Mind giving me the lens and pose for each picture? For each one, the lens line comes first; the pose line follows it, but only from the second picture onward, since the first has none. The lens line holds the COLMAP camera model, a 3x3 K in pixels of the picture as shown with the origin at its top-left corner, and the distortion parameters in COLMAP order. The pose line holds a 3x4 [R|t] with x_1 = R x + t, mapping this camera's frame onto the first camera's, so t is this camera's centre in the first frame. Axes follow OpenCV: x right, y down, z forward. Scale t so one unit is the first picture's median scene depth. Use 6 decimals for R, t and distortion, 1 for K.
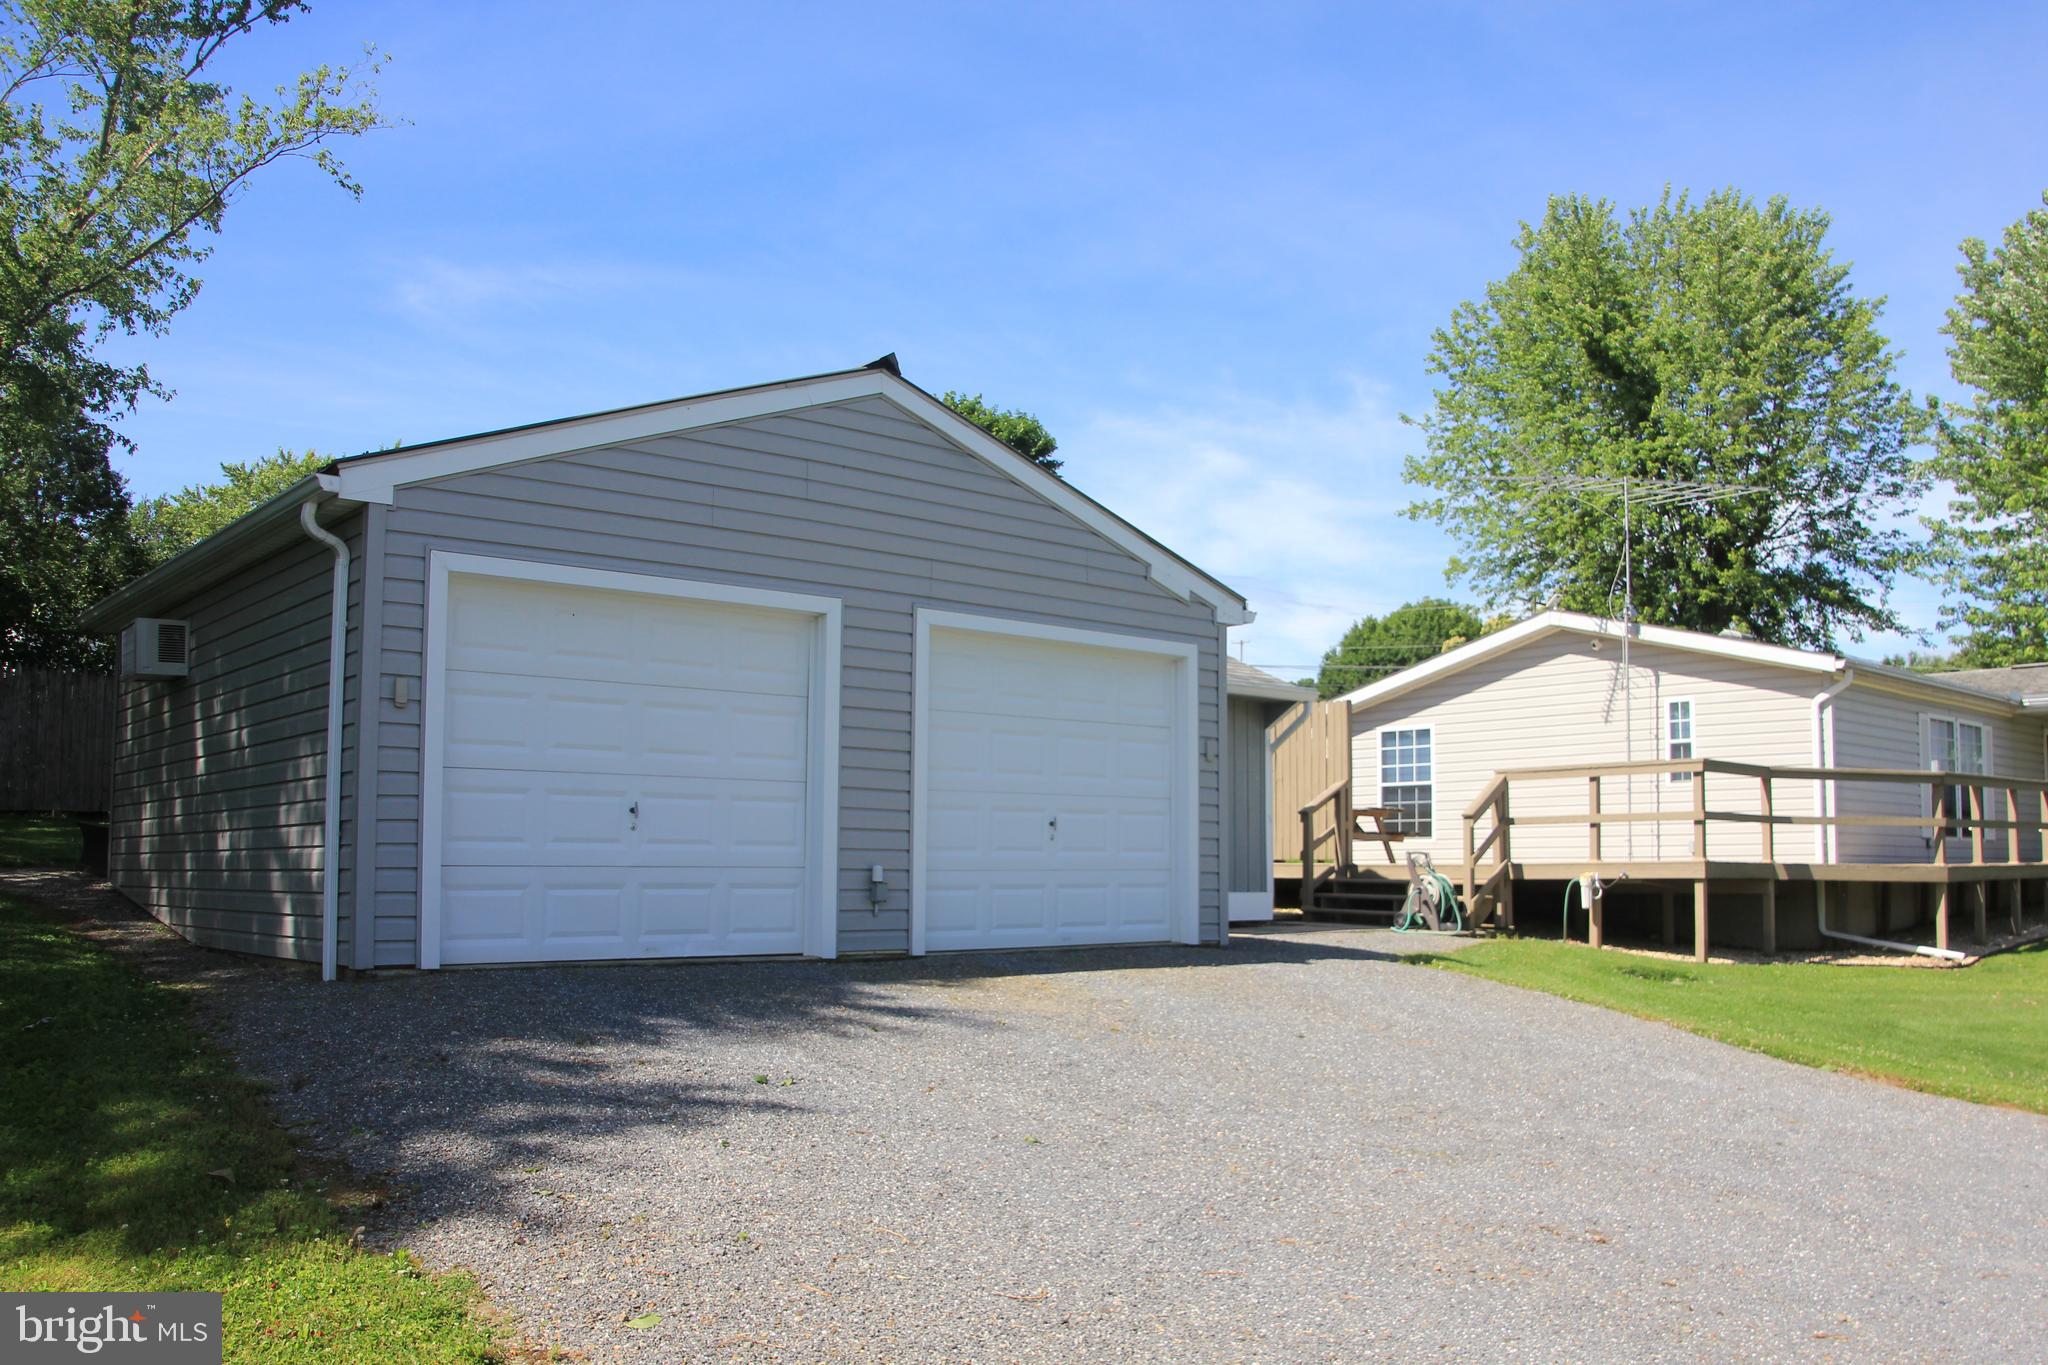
lens RADIAL K [[1700.4, 0, 1087.8], [0, 1700.4, 748.9], [0, 0, 1]] dist [-0.150546, 0.070200]
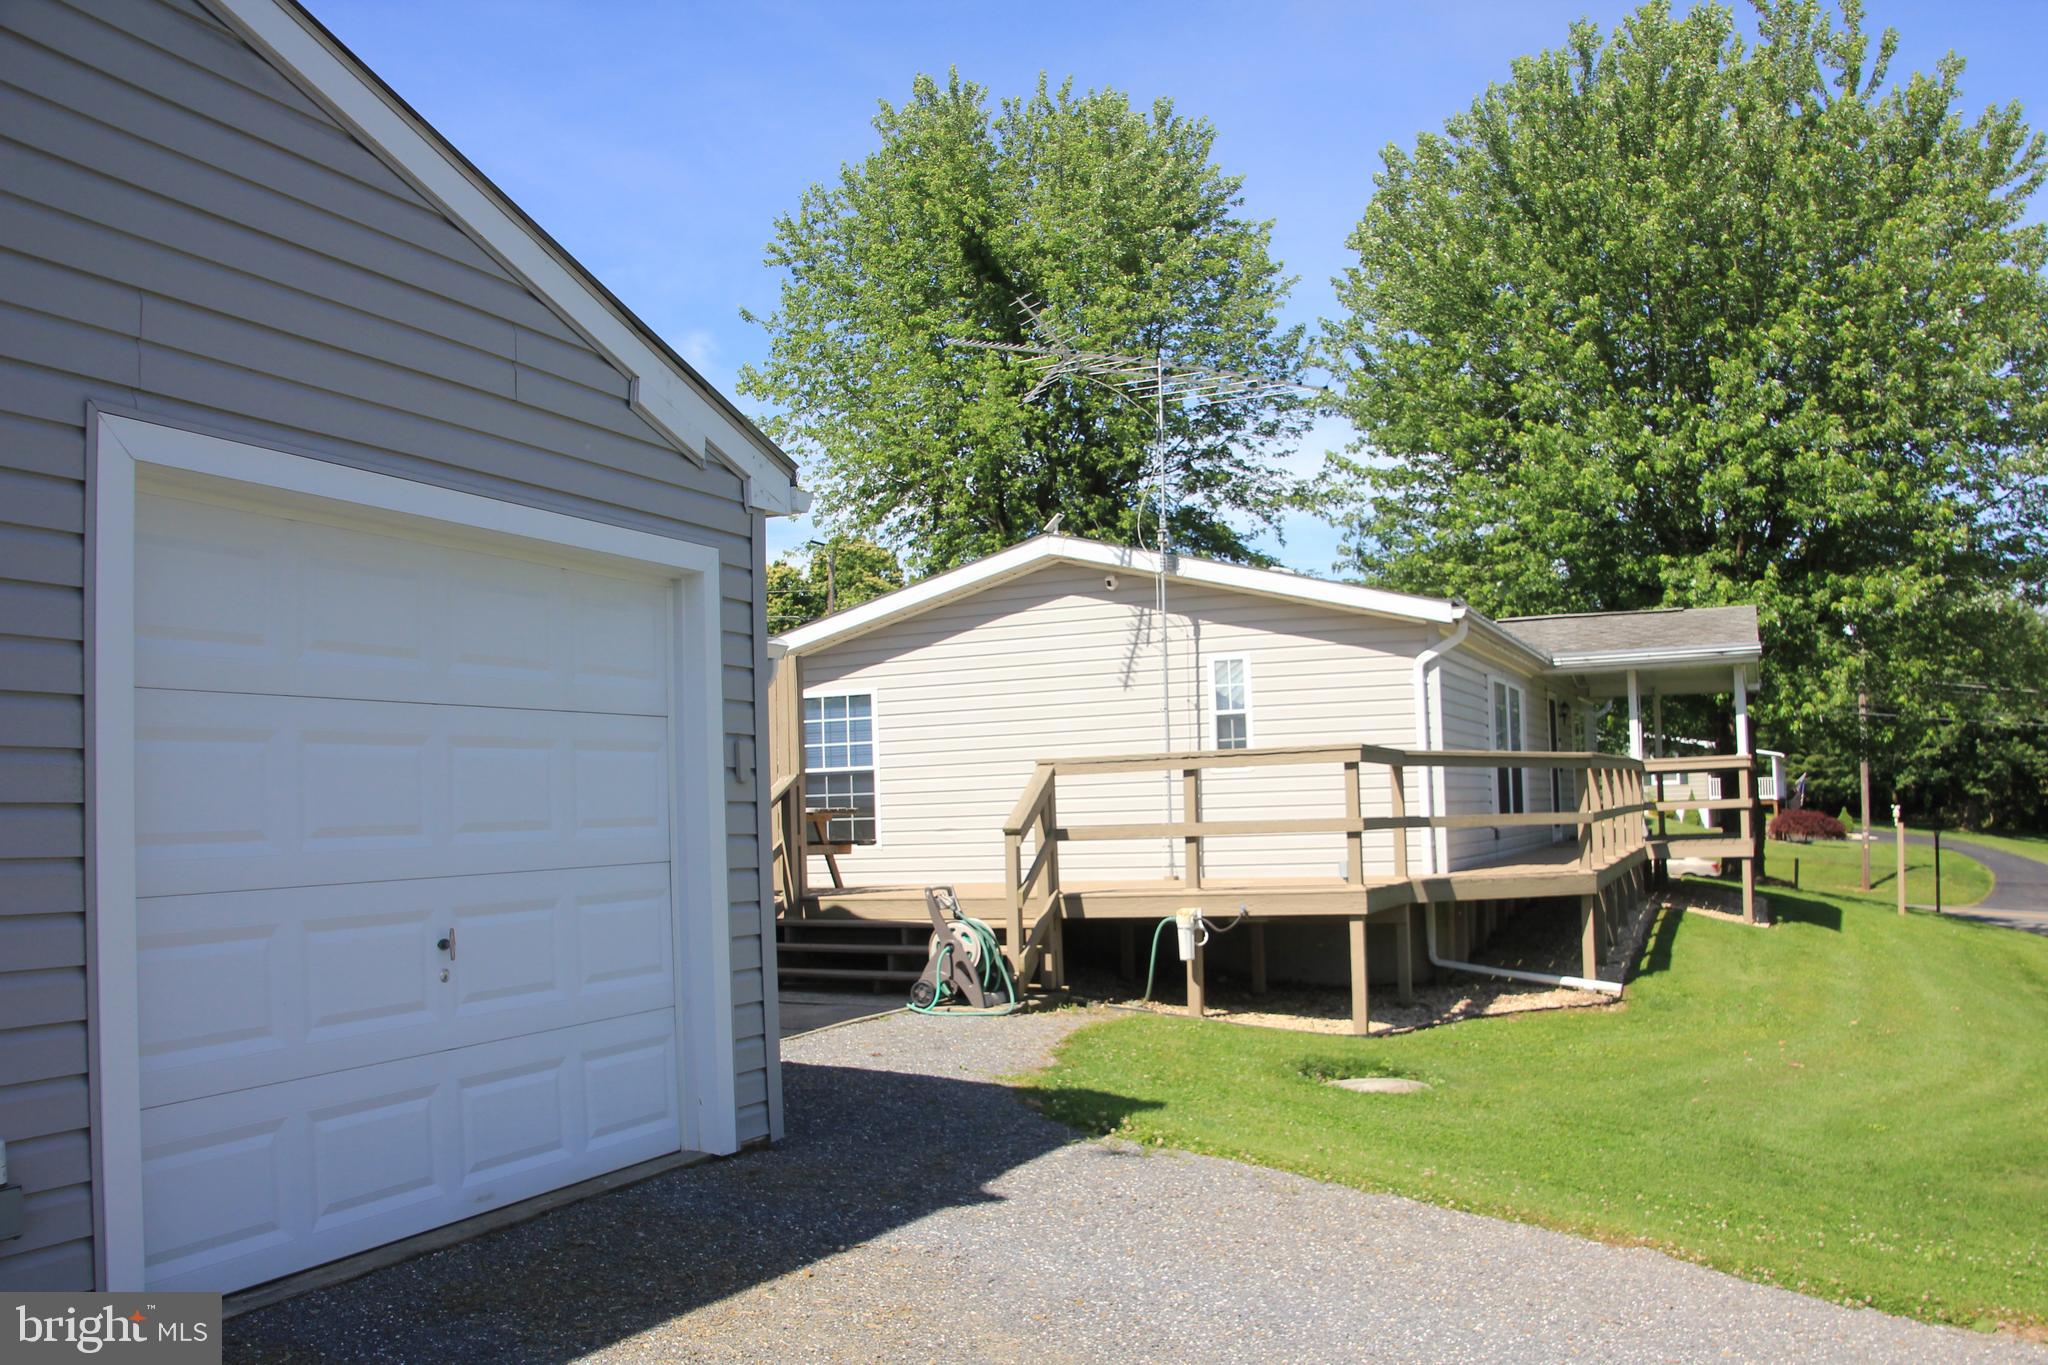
lens RADIAL K [[1700.4, 0, 1087.8], [0, 1700.4, 748.9], [0, 0, 1]] dist [-0.150546, 0.070200]
pose [[0.903341, -0.016336, 0.428611, -0.035869], [0.003946, 0.999549, 0.029781, -0.012210], [-0.428904, -0.025211, 0.902998, 0.362674]]
